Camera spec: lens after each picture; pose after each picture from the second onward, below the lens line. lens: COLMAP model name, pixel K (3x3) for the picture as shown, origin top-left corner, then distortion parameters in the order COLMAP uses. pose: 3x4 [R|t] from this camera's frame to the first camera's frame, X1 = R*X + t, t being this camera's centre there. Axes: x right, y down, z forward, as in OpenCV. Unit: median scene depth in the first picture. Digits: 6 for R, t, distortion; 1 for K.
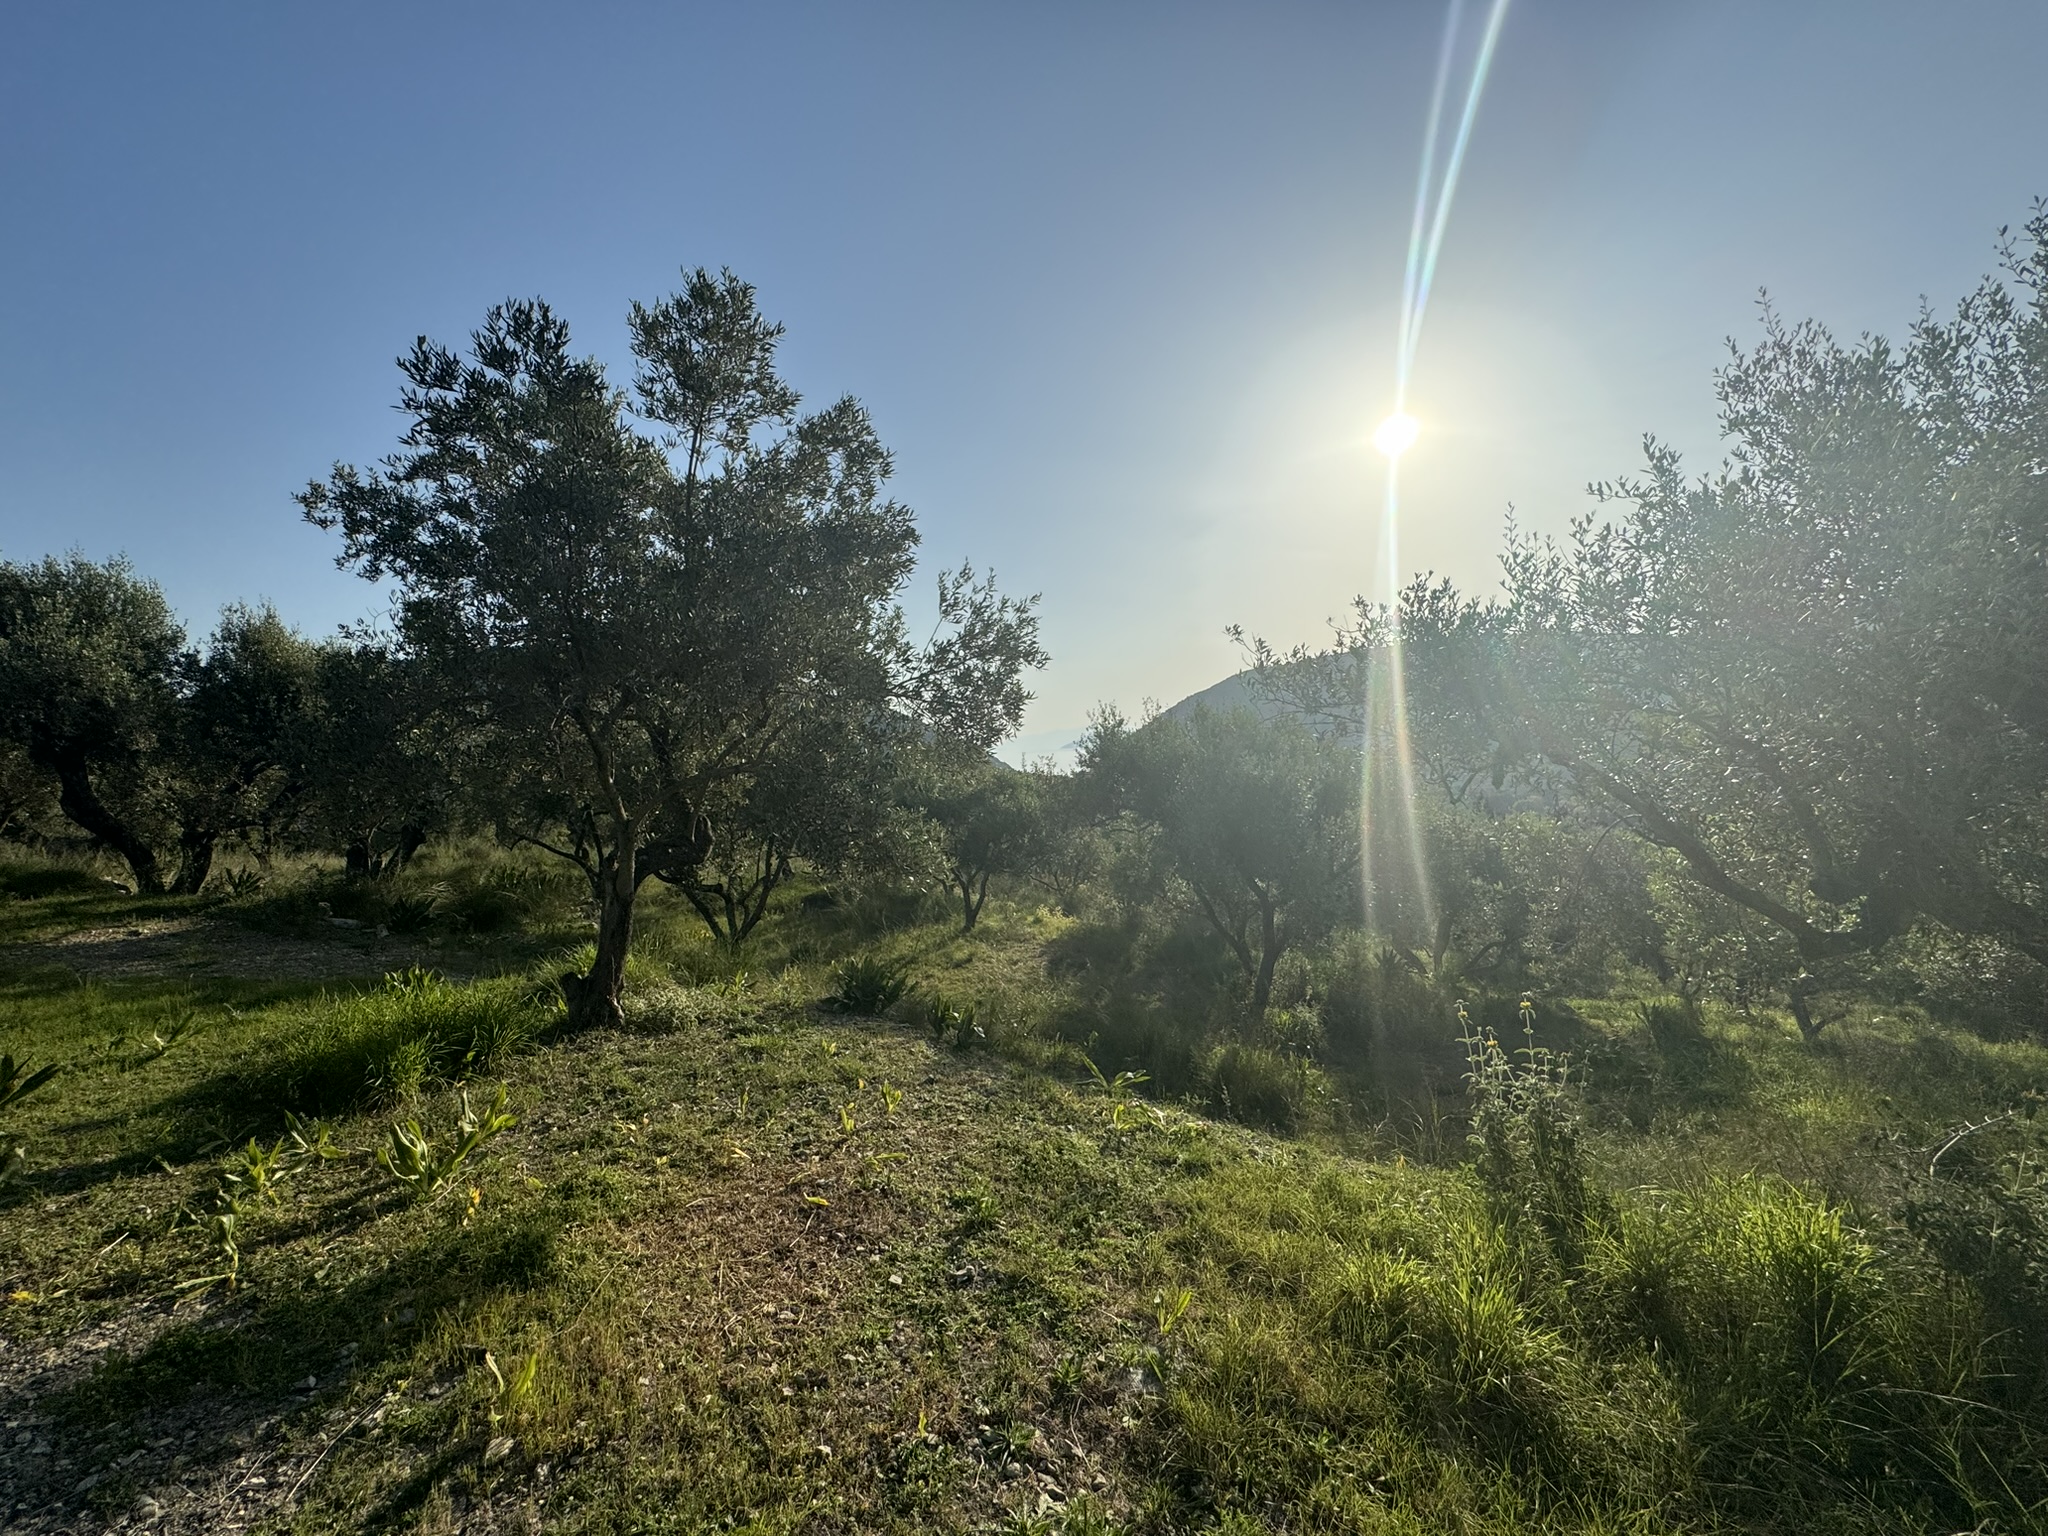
lens RADIAL K [[824.8, 0, 1024.0], [0, 824.8, 768.0], [0, 0, 1]] dist [-0.001183, -0.000007]
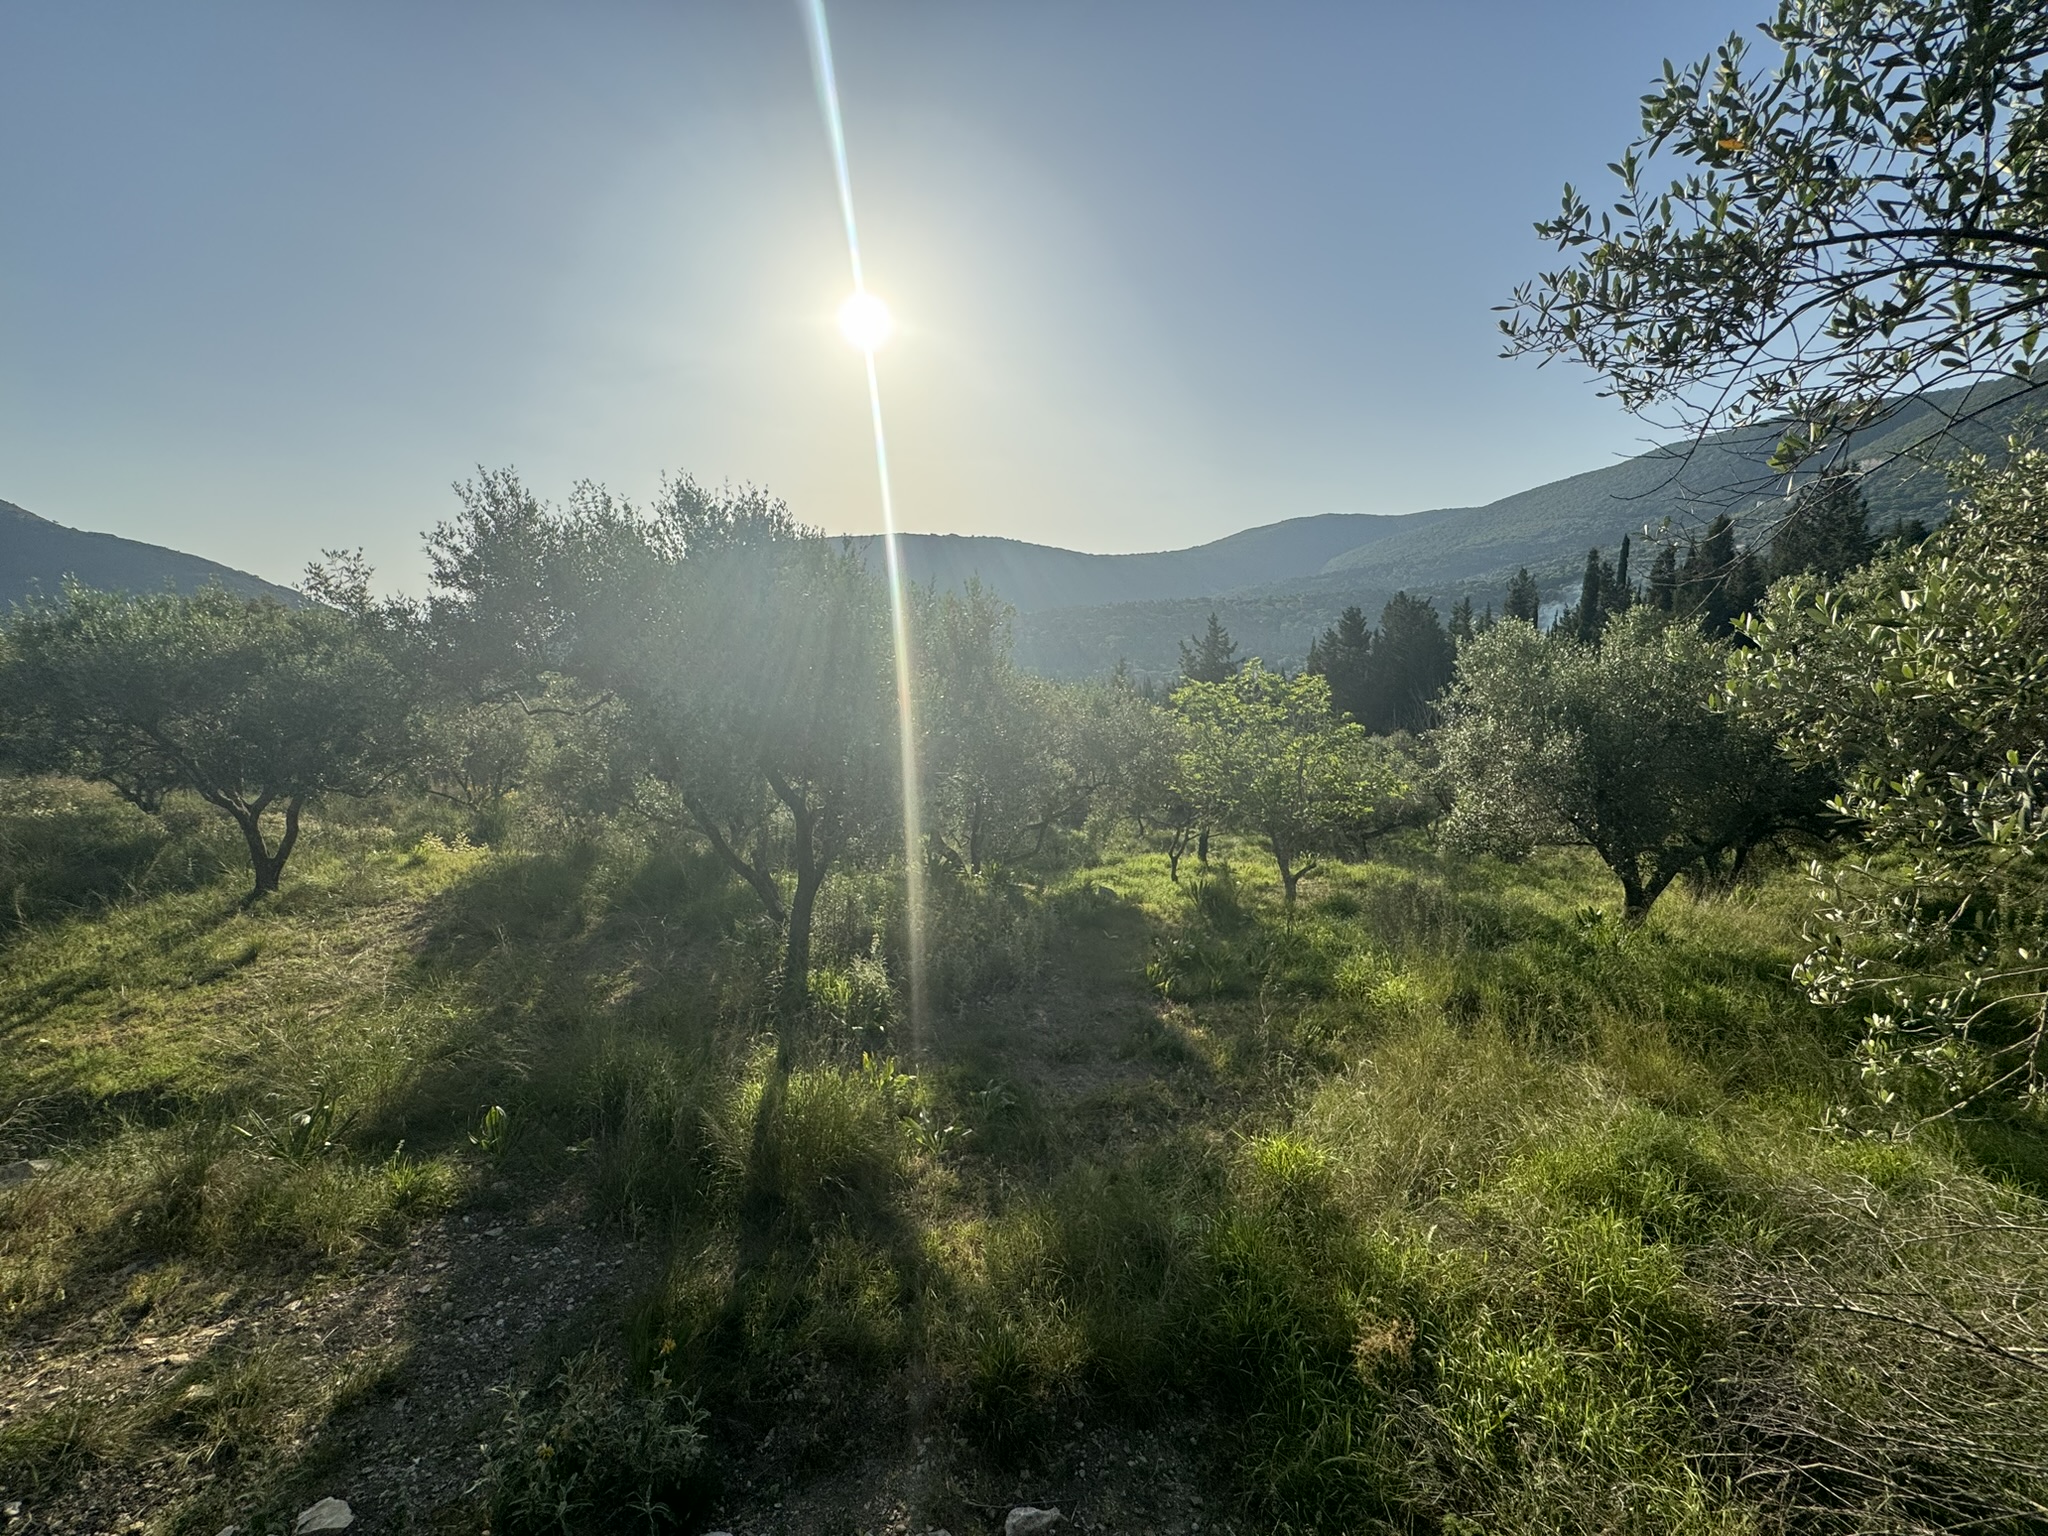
lens RADIAL K [[824.8, 0, 1024.0], [0, 824.8, 768.0], [0, 0, 1]] dist [-0.001183, -0.000007]
pose [[0.818500, -0.064053, 0.570924, 0.049884], [-0.016055, 0.990827, 0.134180, 0.027698], [-0.574282, -0.118993, 0.809964, 0.282773]]
